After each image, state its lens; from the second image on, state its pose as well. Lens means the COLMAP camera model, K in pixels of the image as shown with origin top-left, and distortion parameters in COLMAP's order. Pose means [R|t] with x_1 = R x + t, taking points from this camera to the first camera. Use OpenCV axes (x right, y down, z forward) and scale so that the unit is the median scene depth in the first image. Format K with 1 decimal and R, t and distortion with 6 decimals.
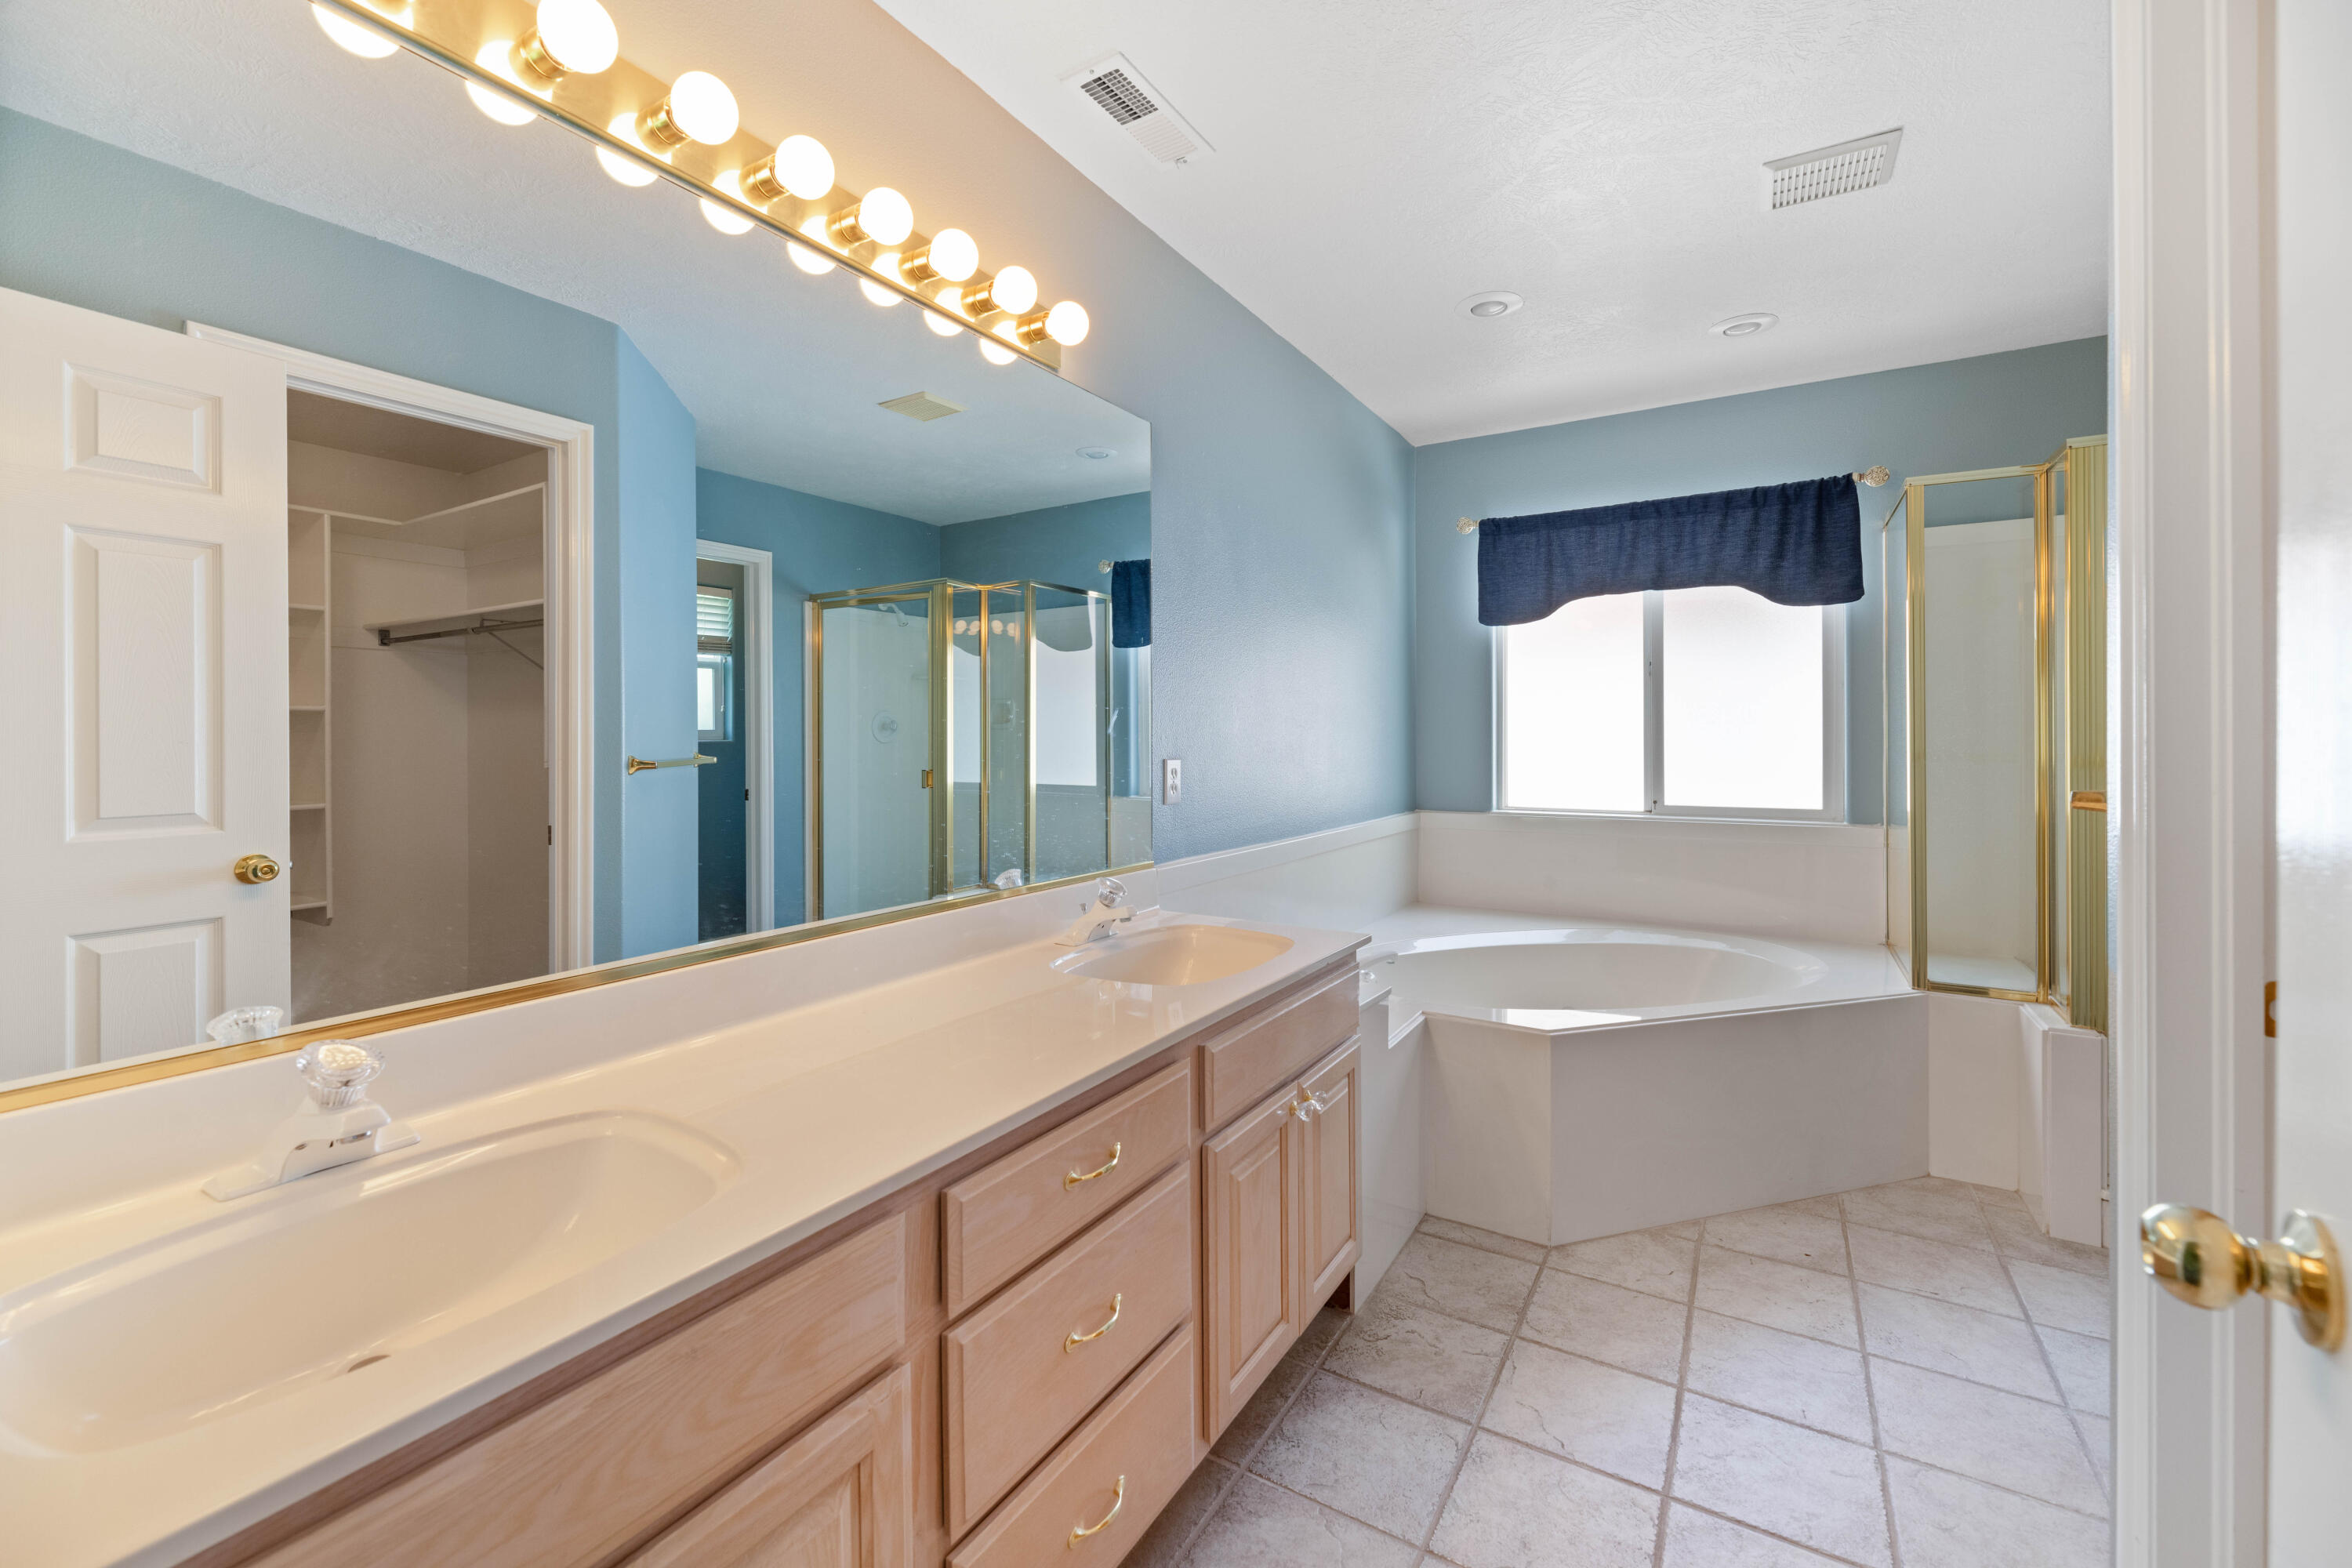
lens RADIAL K [[957.7, 0, 1177.7], [0, 957.7, 733.0], [0, 0, 1]] dist [0.001531, -0.000017]
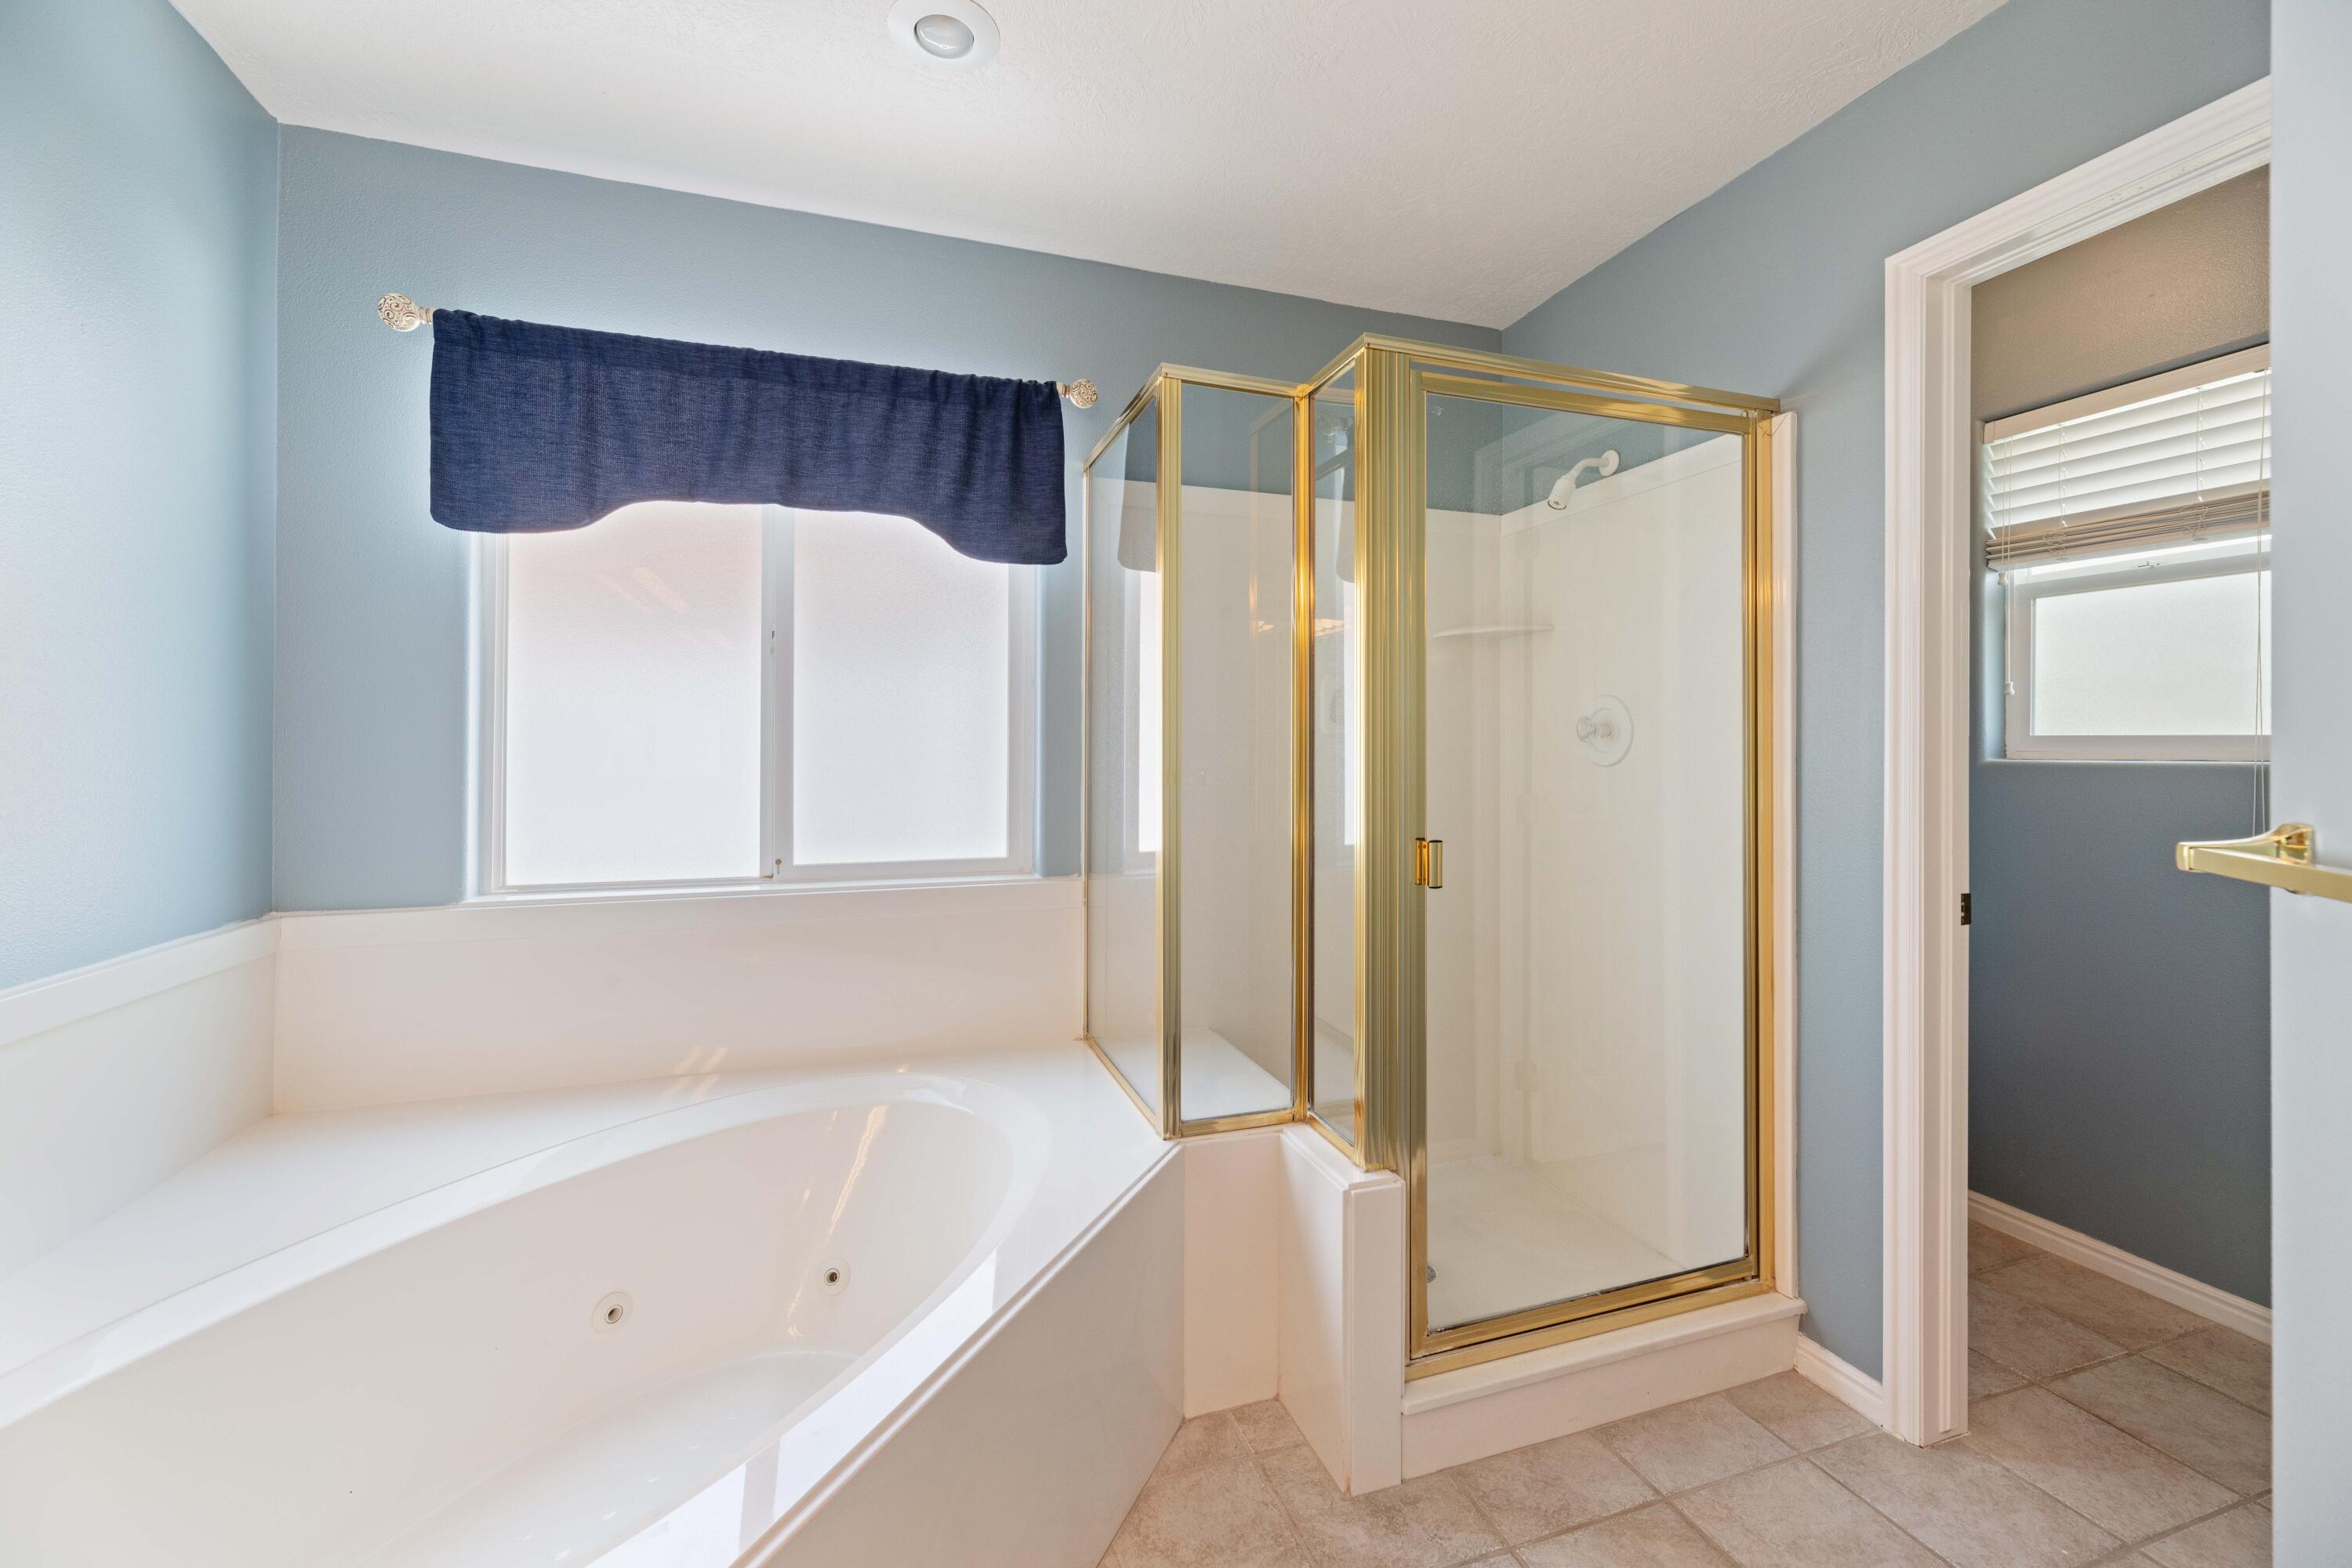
lens RADIAL K [[957.7, 0, 1181.0], [0, 957.7, 741.7], [0, 0, 1]] dist [0.001531, -0.000017]
pose [[0.638373, 0.009791, 0.769664, 0.199317], [-0.006570, 0.999952, -0.007271, -0.001125], [-0.769699, -0.000415, 0.638407, 0.429426]]
